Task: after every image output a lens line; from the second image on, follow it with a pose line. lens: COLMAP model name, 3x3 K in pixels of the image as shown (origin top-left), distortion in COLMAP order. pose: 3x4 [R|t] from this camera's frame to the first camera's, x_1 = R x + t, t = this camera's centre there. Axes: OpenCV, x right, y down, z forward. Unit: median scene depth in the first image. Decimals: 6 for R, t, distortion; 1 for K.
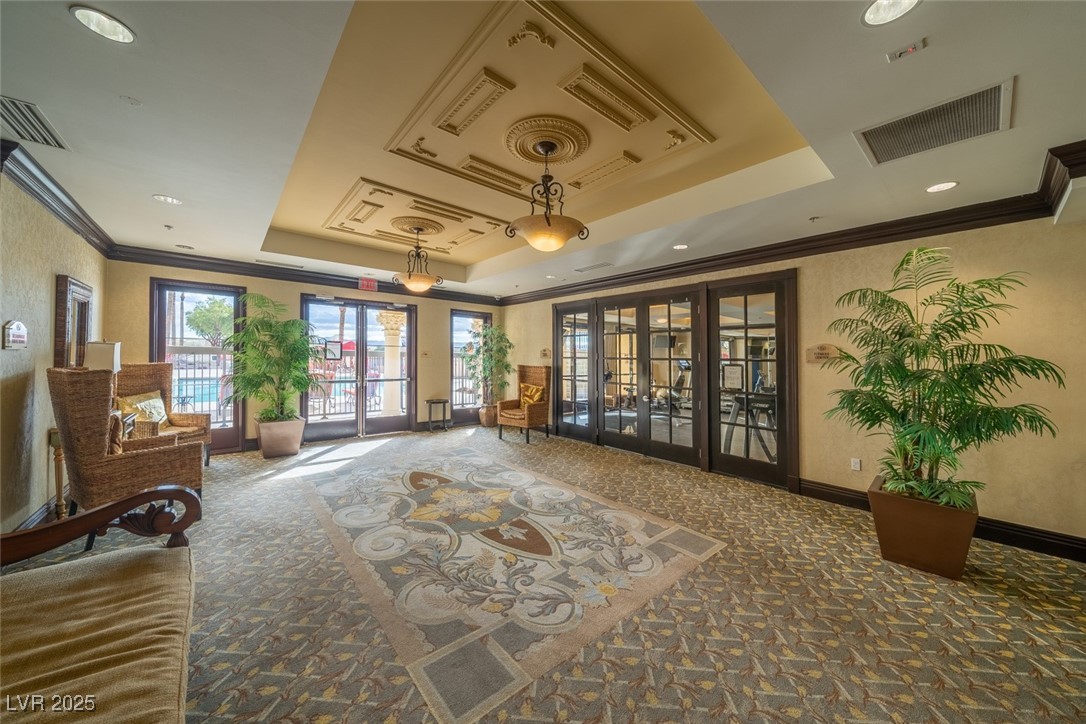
lens RADIAL K [[379.6, 0, 545.8], [0, 379.6, 358.3], [0, 0, 1]] dist [0.000618, 0.000036]
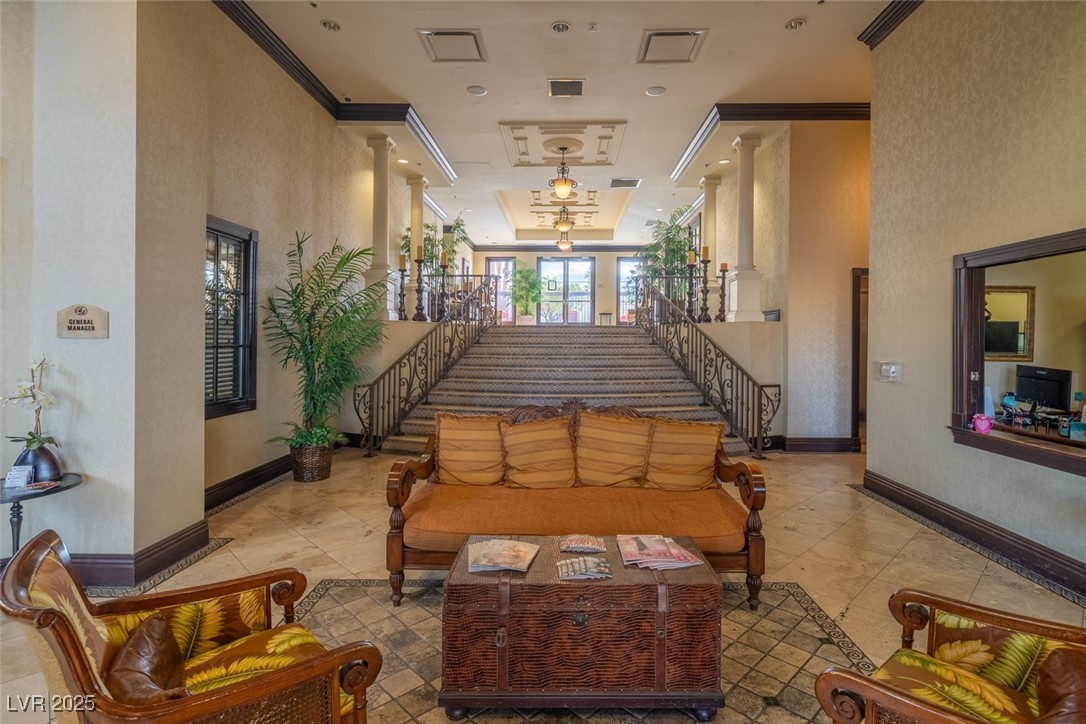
lens RADIAL K [[523.8, 0, 557.8], [0, 523.8, 341.5], [0, 0, 1]] dist [-0.001156, 0.000080]
pose [[0.748486, -0.005897, -0.663125, 1.399207], [0.005204, 0.999982, -0.003019, 0.313880], [0.663130, -0.001192, 0.748503, -1.108951]]
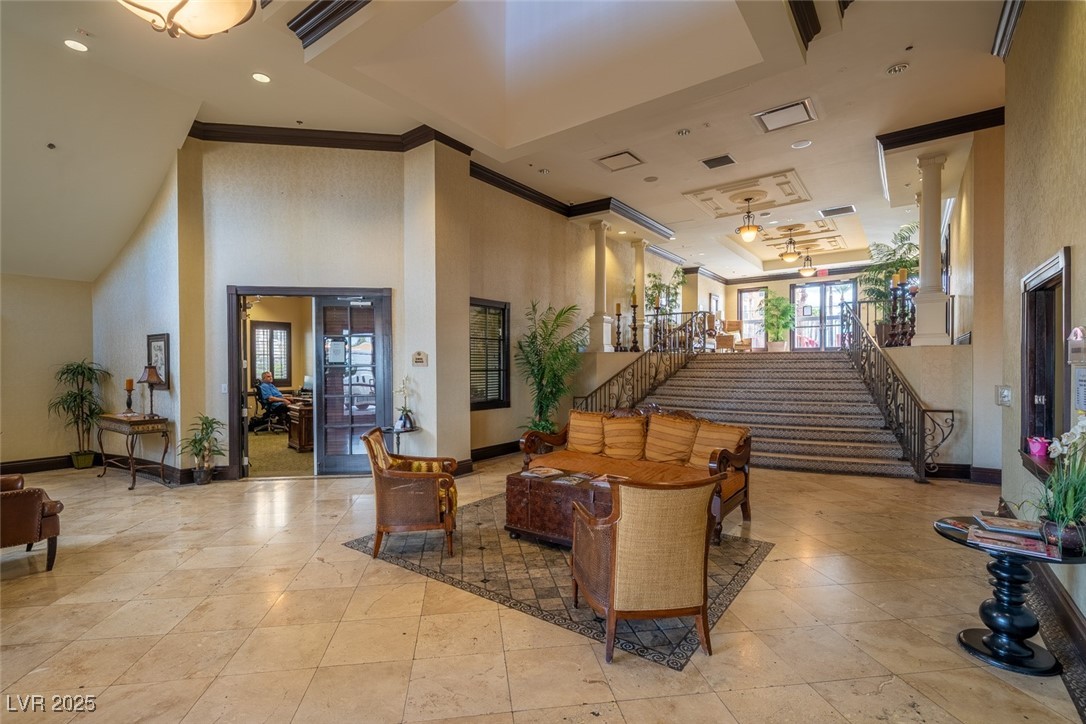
lens RADIAL K [[495.3, 0, 544.2], [0, 495.3, 374.1], [0, 0, 1]] dist [-0.000540, 0.000109]
pose [[0.224293, 0.005523, -0.974506, 1.844401], [0.006316, 0.999955, 0.007121, 0.318222], [0.974501, -0.007752, 0.224248, -1.006028]]
